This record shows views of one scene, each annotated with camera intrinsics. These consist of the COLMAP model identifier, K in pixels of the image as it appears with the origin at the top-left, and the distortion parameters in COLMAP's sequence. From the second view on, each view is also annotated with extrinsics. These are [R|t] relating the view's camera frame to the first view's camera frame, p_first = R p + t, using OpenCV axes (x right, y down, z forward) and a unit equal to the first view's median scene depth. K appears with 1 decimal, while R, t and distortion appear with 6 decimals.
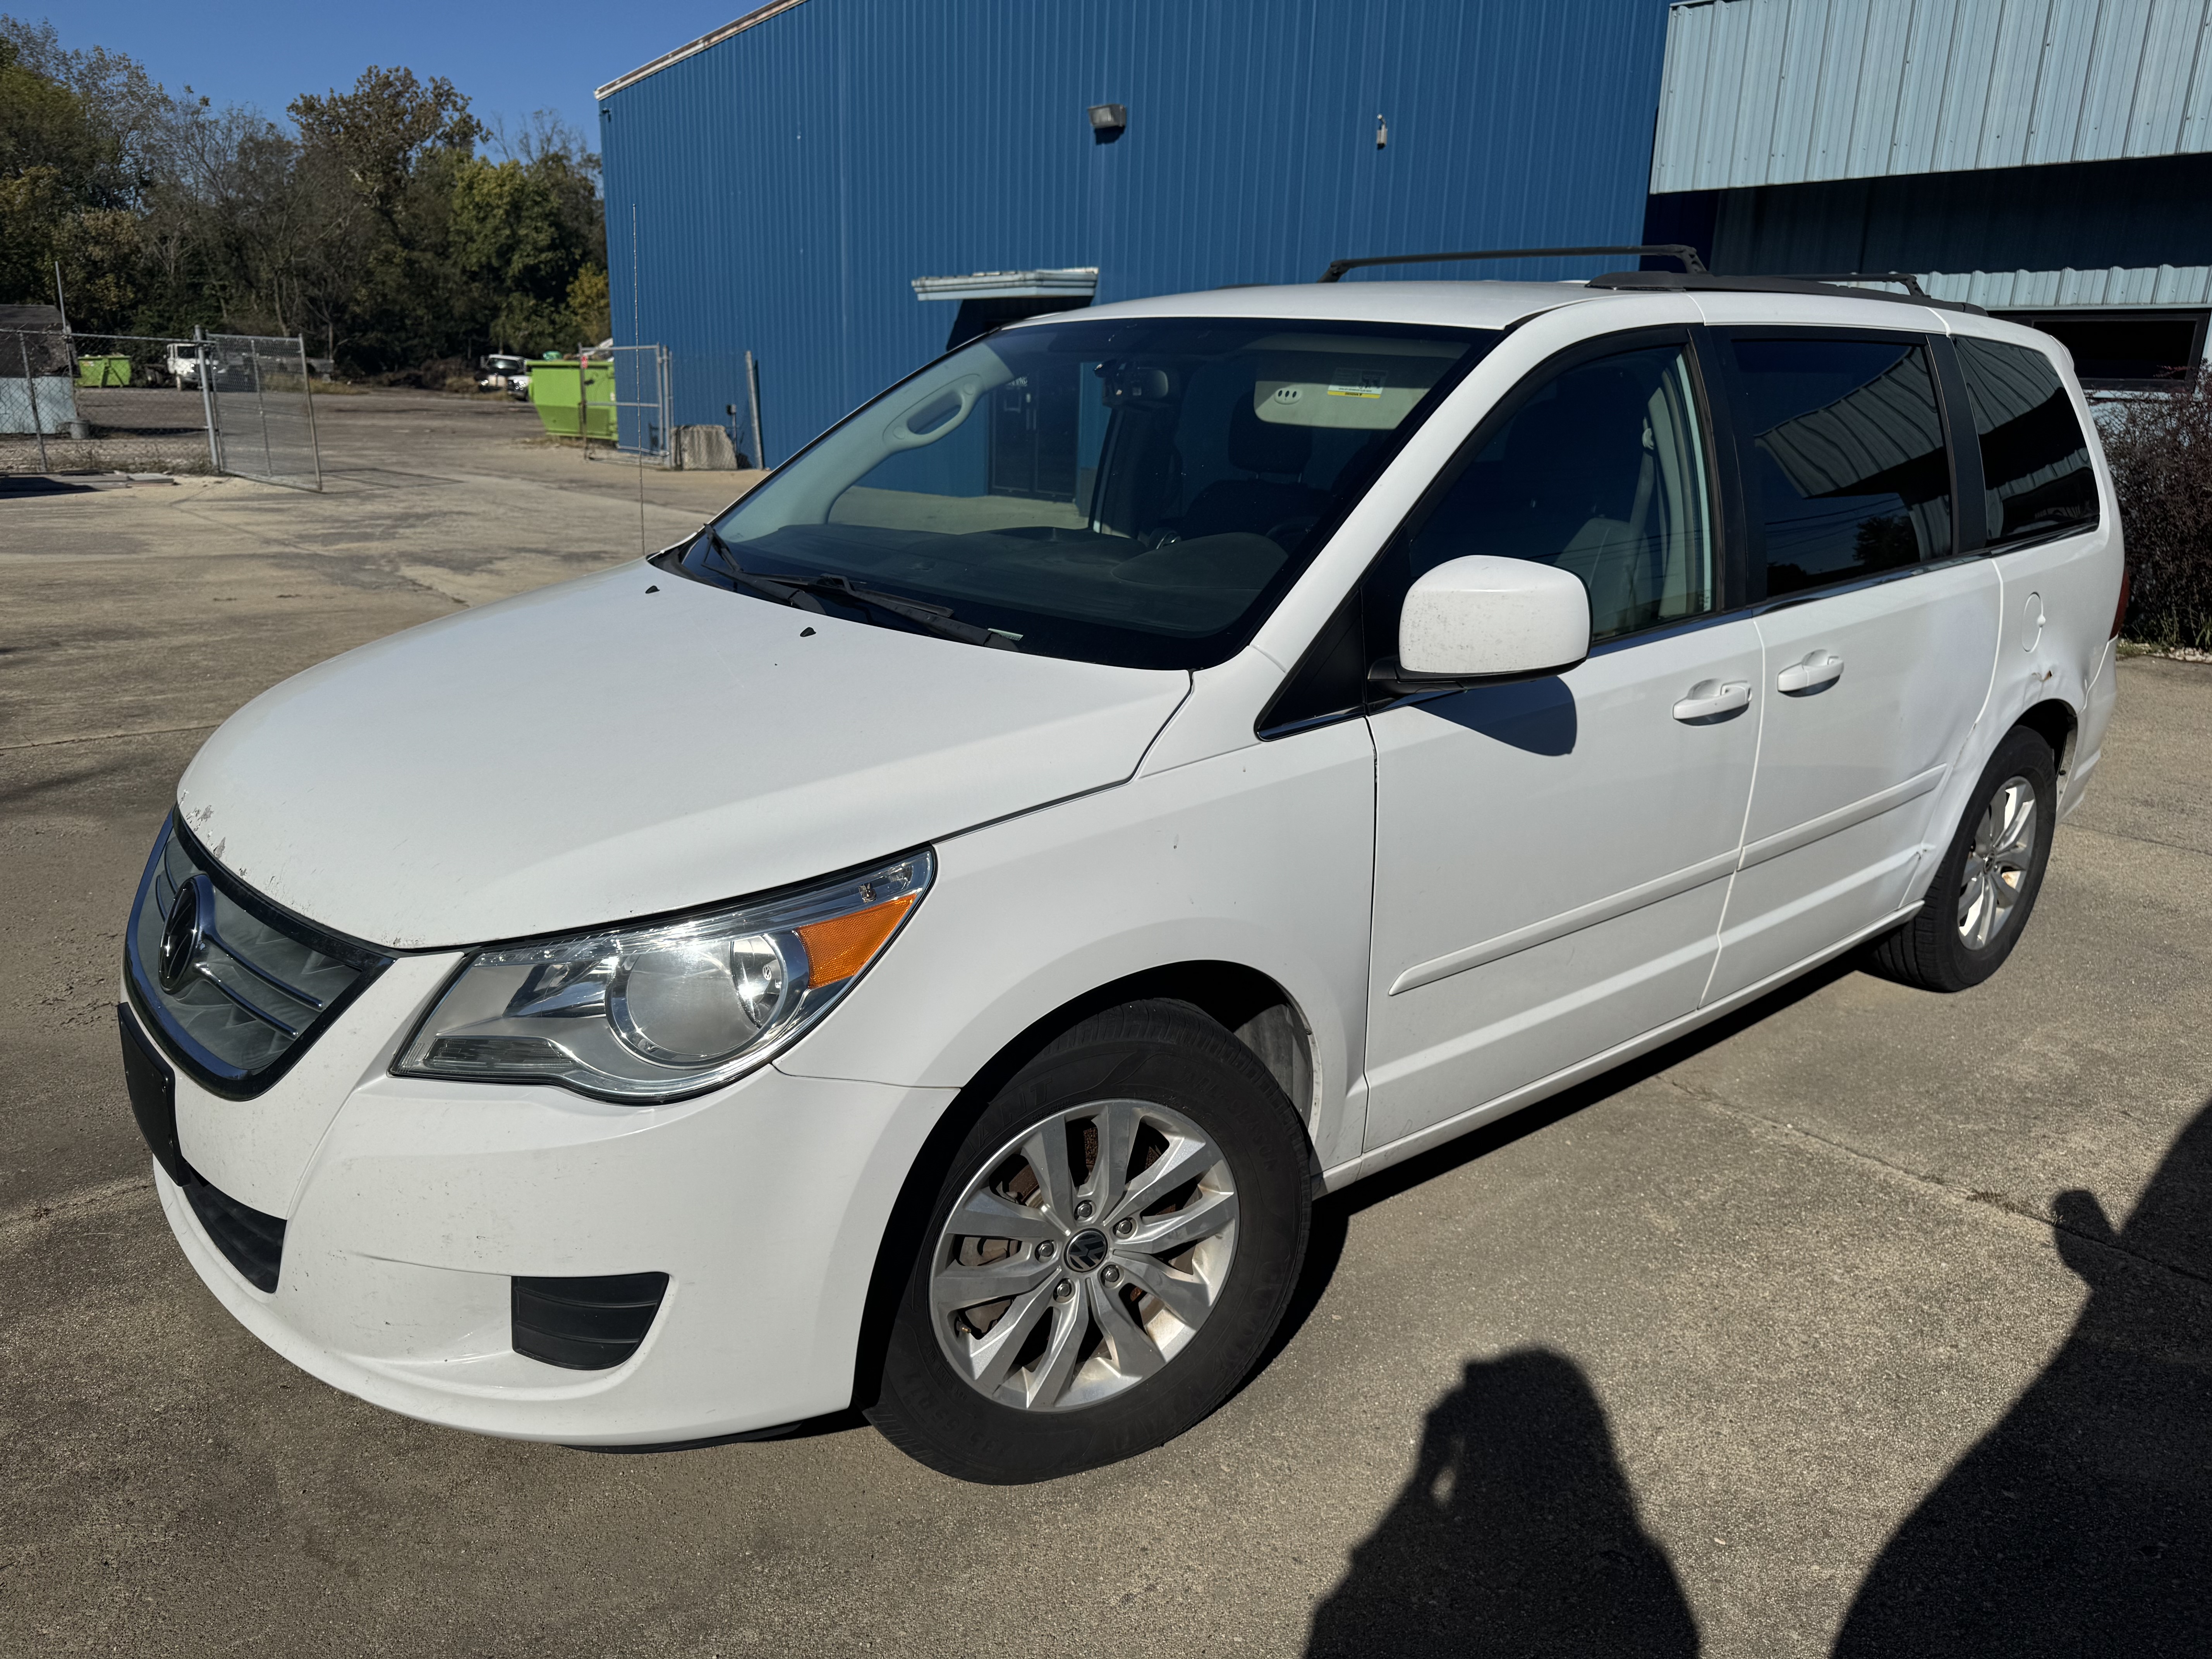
lens RADIAL K [[1683.7, 0, 1106.0], [0, 1683.7, 829.5], [0, 0, 1]] dist [0.102005, -0.131710]
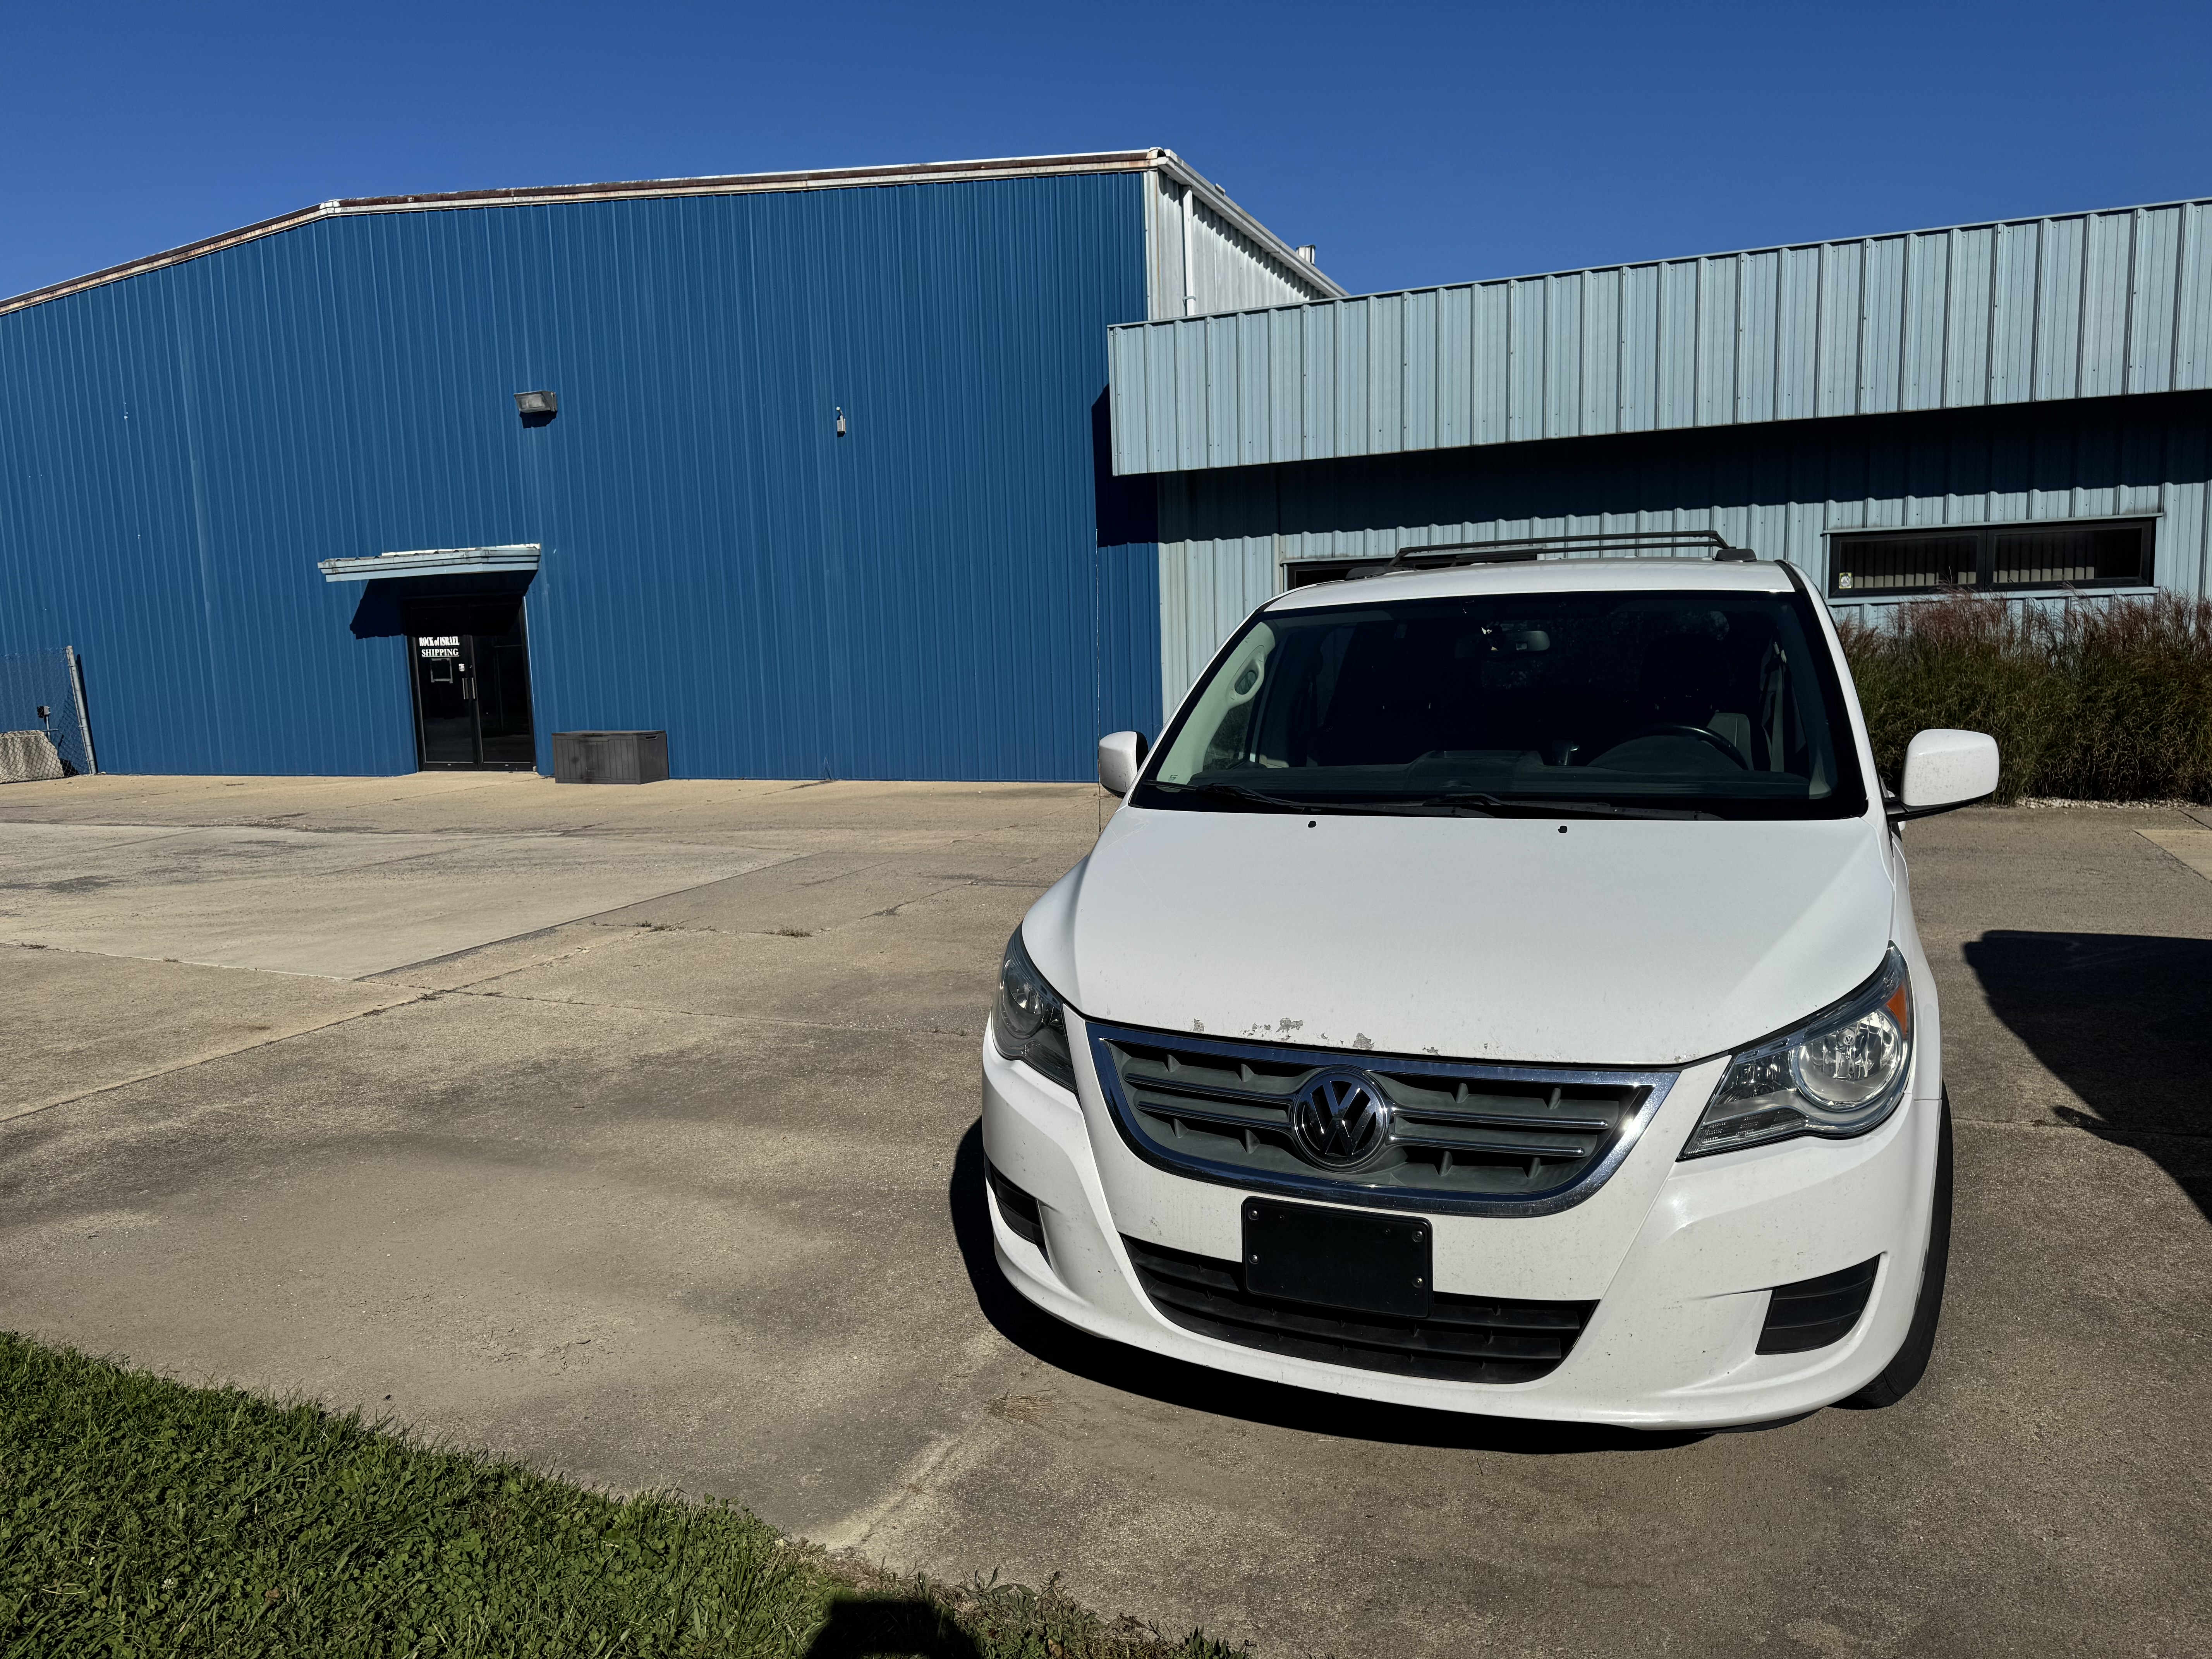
lens RADIAL K [[1683.7, 0, 1106.0], [0, 1683.7, 829.5], [0, 0, 1]] dist [0.102005, -0.131710]
pose [[0.881491, -0.111760, 0.458784, -0.208600], [0.175108, 0.979680, -0.097797, -0.008973], [-0.438532, 0.166544, 0.883149, -0.007478]]
